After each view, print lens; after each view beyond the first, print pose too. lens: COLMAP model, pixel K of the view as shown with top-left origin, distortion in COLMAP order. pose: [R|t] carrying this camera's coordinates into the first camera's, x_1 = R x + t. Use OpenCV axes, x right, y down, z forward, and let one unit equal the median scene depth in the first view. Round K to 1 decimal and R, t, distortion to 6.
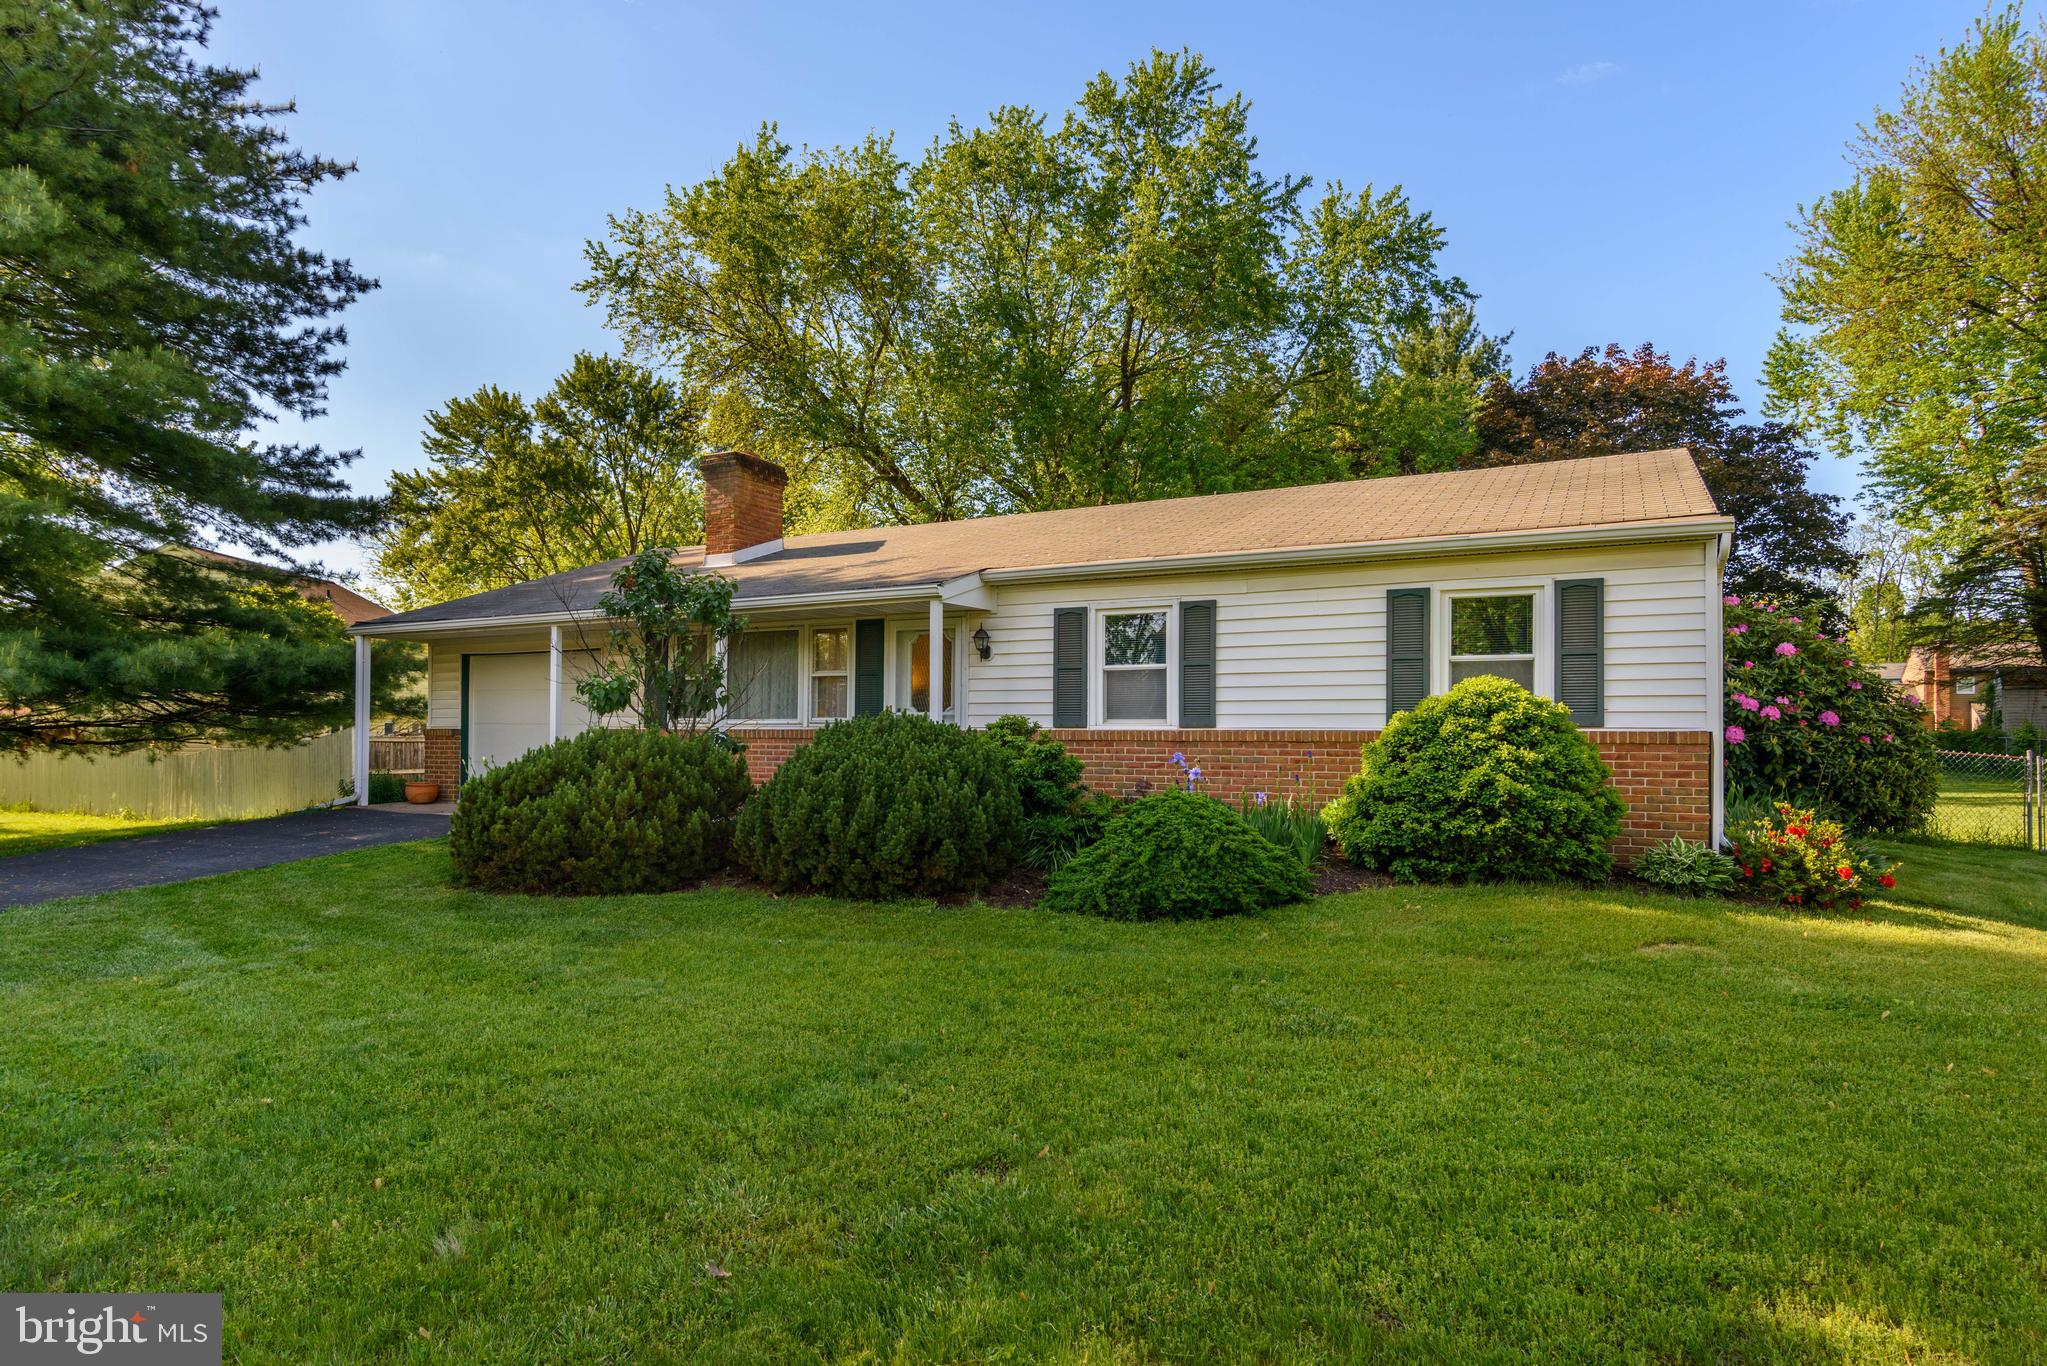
lens RADIAL K [[1023.3, 0, 1045.6], [0, 1023.3, 713.2], [0, 0, 1]] dist [-0.002886, 0.017254]
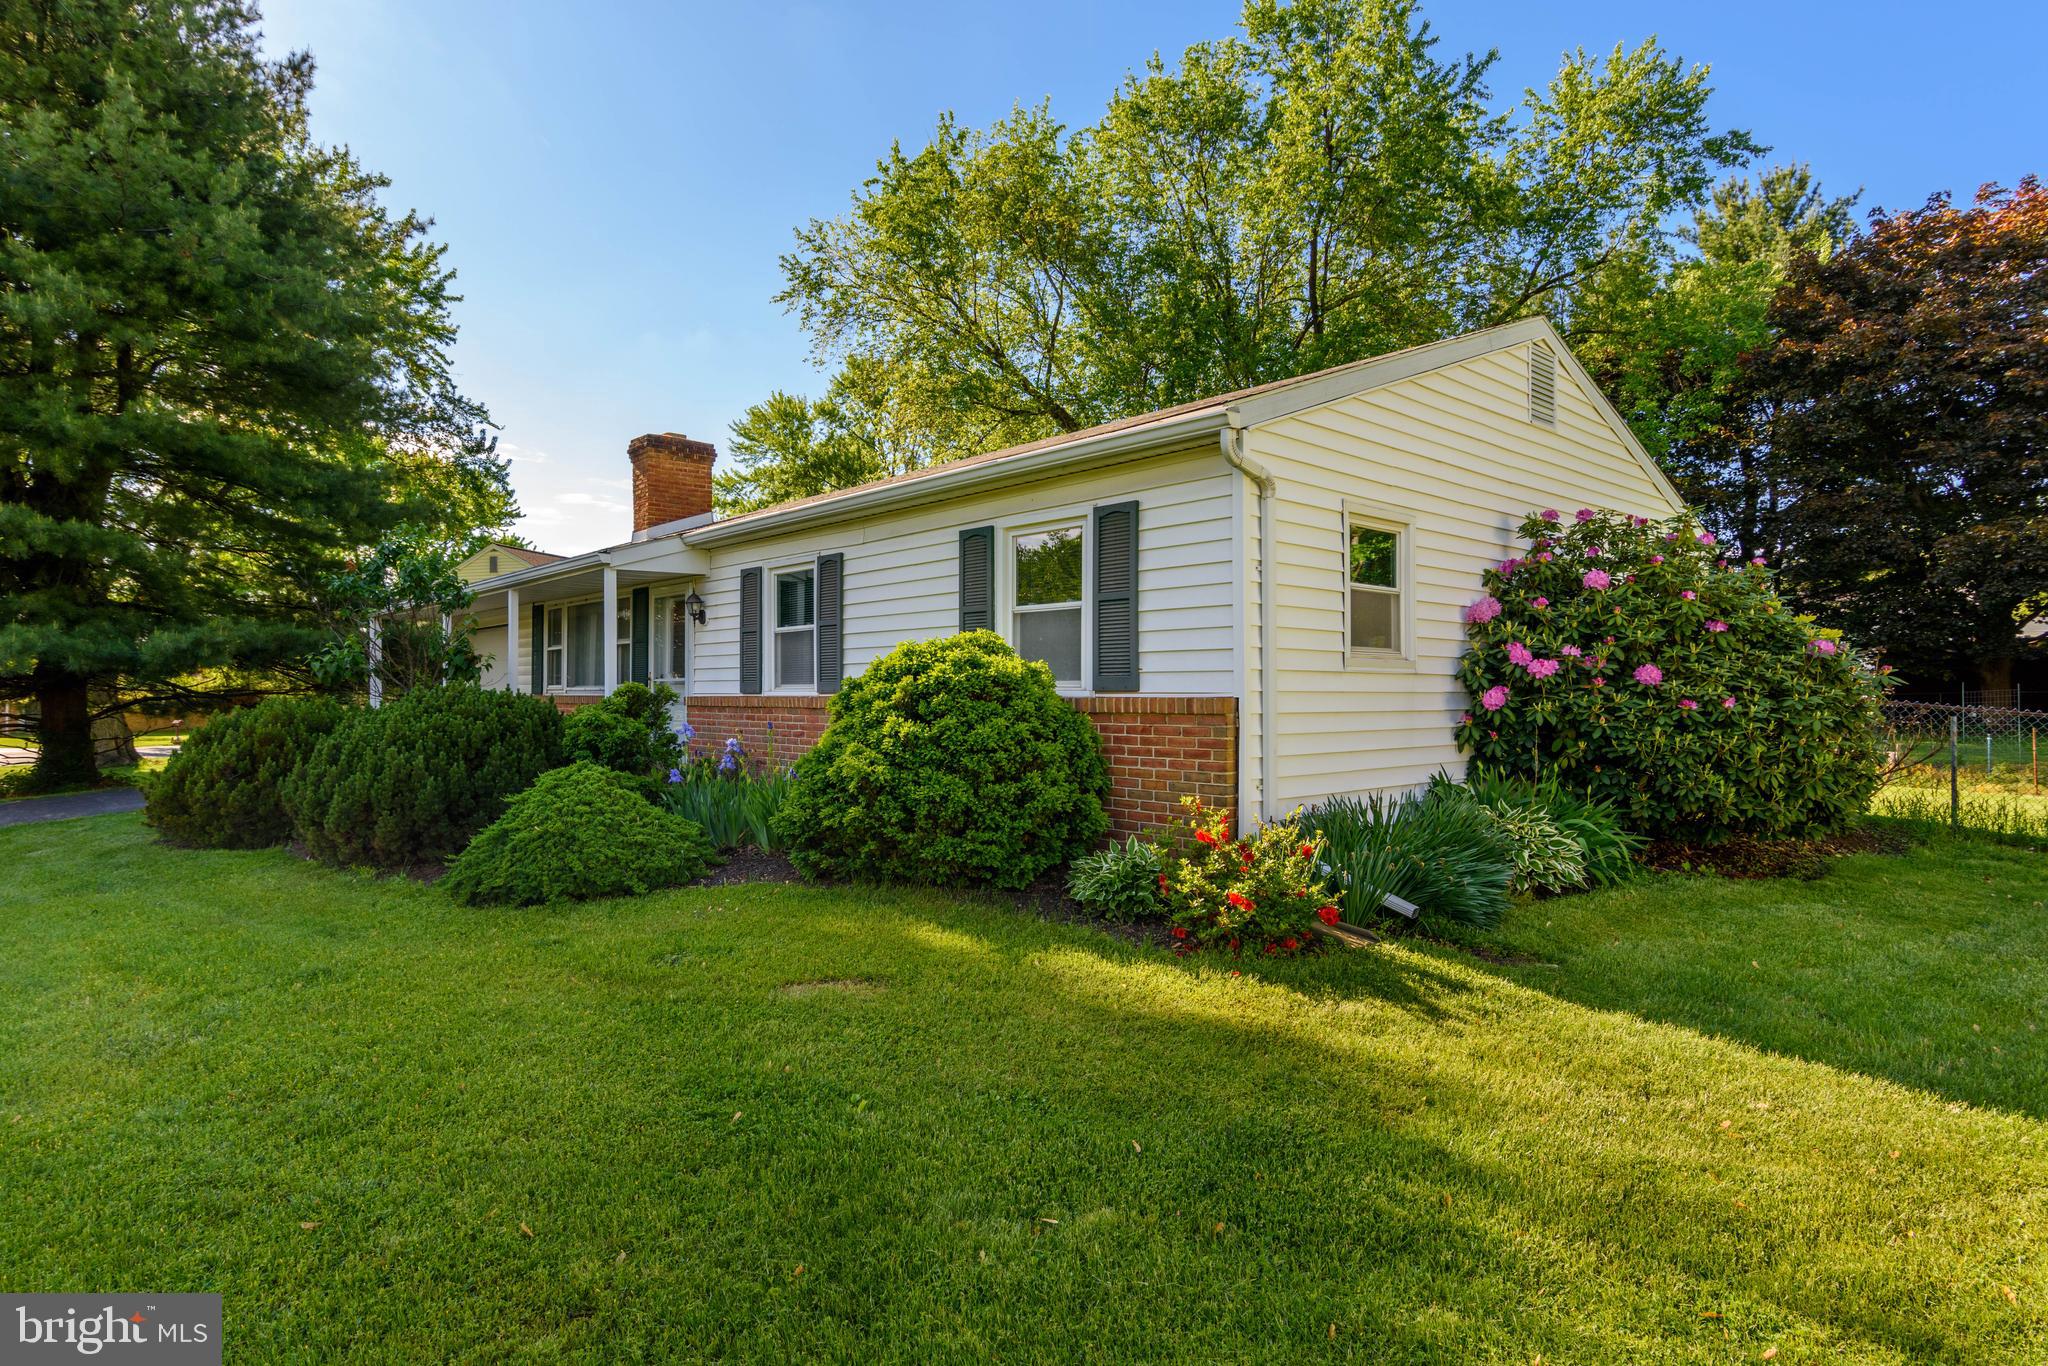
lens RADIAL K [[992.0, 0, 1009.7], [0, 992.0, 691.8], [0, 0, 1]] dist [0.000156, 0.001599]
pose [[0.941846, -0.005786, -0.335995, 0.544626], [0.012809, 0.999743, 0.018691, -0.001388], [0.335800, -0.021908, 0.941678, 0.195790]]
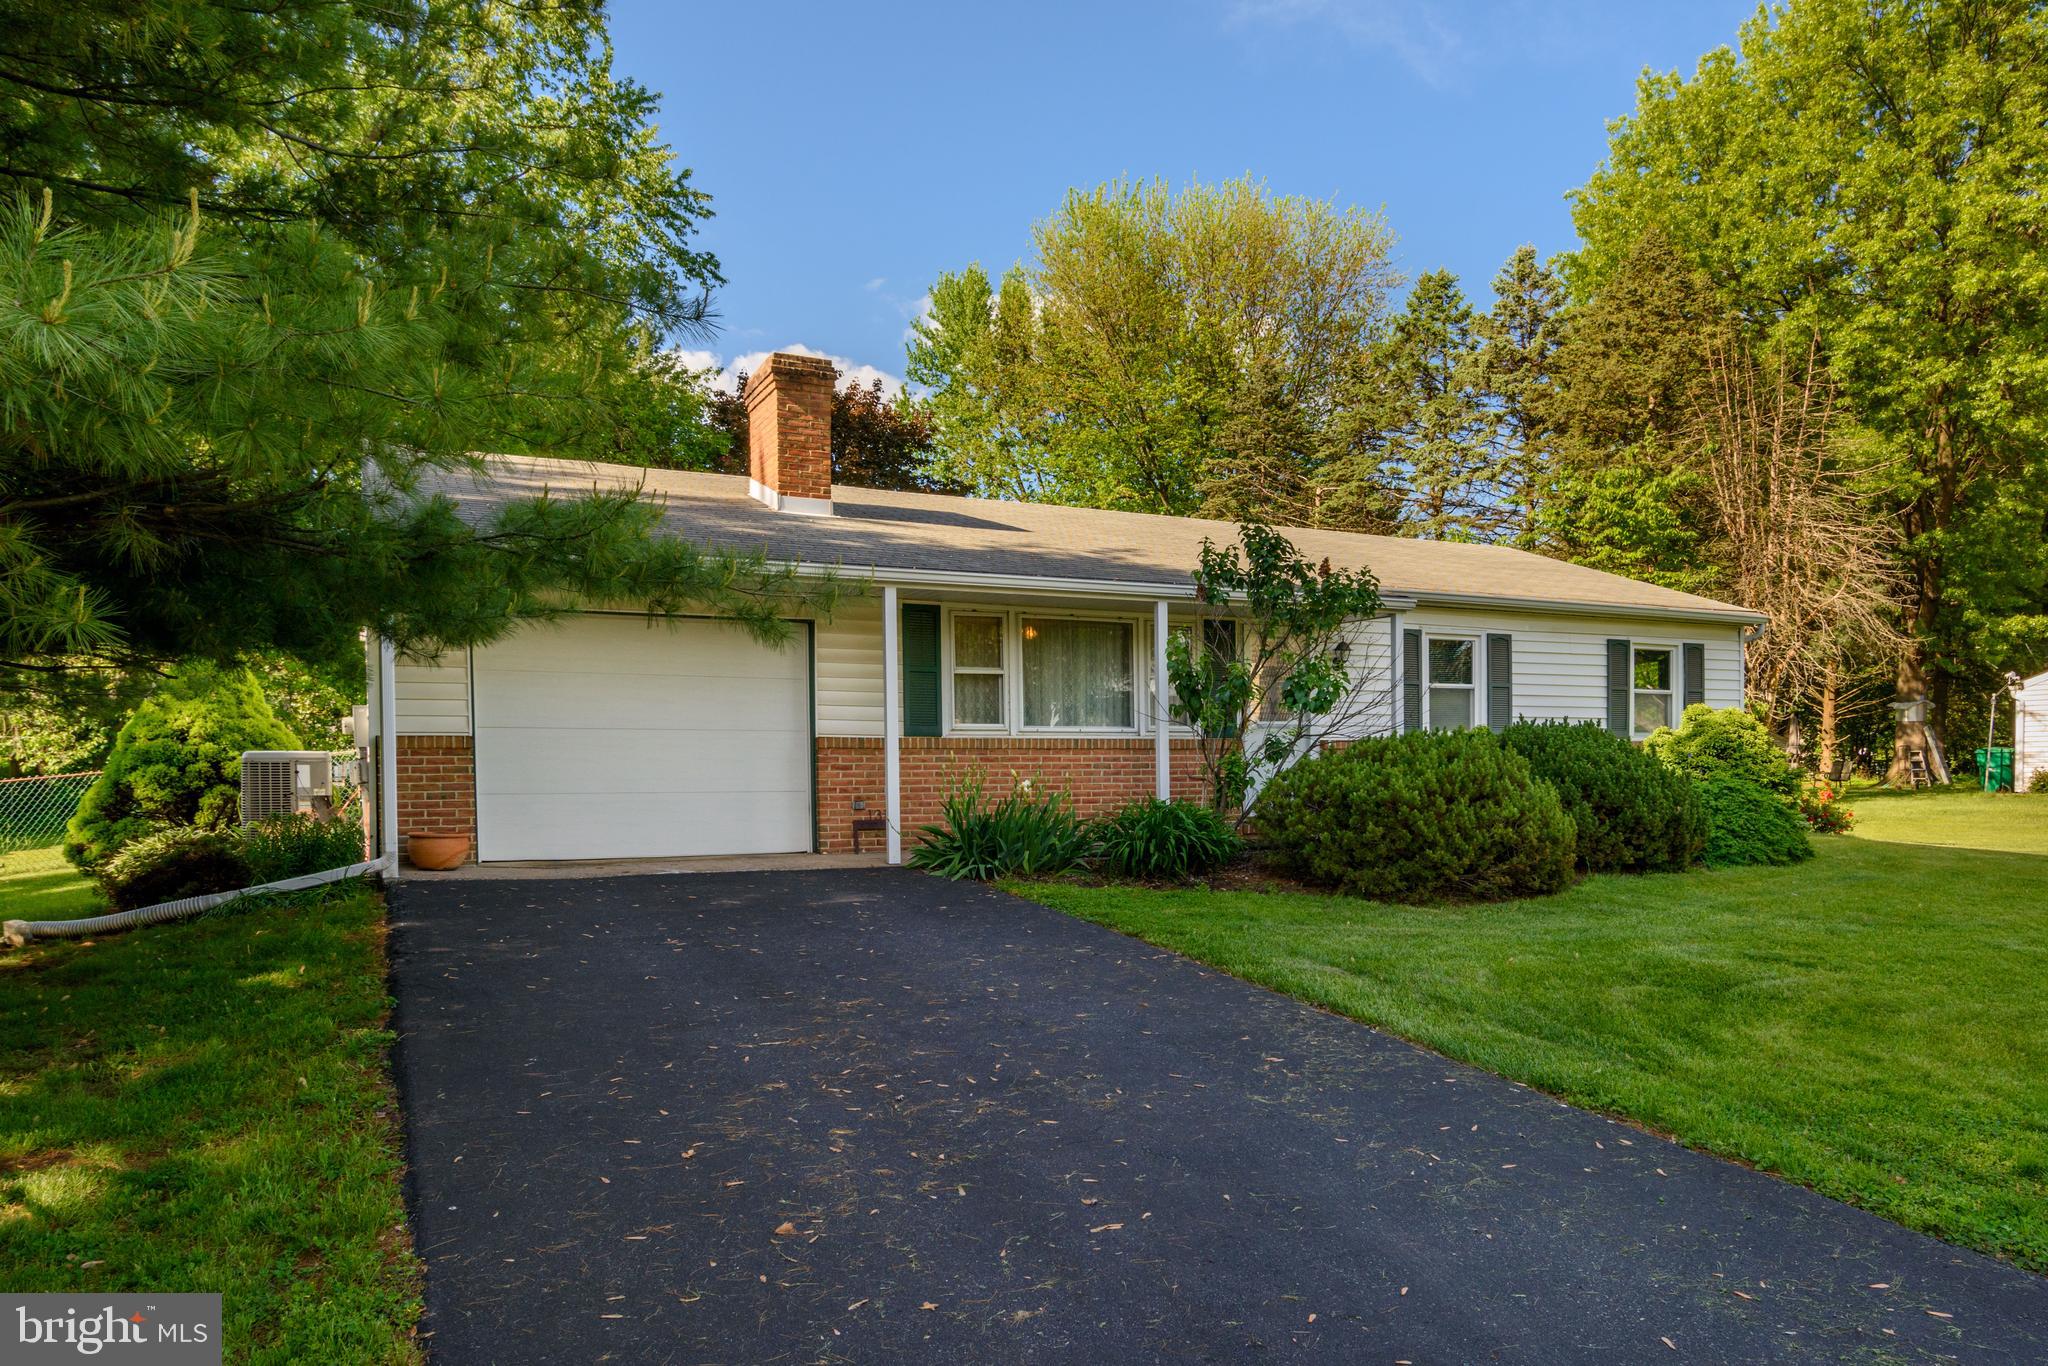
lens RADIAL K [[1232.9, 0, 1015.6], [0, 1232.9, 774.0], [0, 0, 1]] dist [0.021766, -0.029301]
pose [[0.644696, -0.010471, 0.764368, -1.222853], [-0.006501, 0.999795, 0.019179, 0.029188], [-0.764412, -0.017334, 0.644495, 0.446469]]
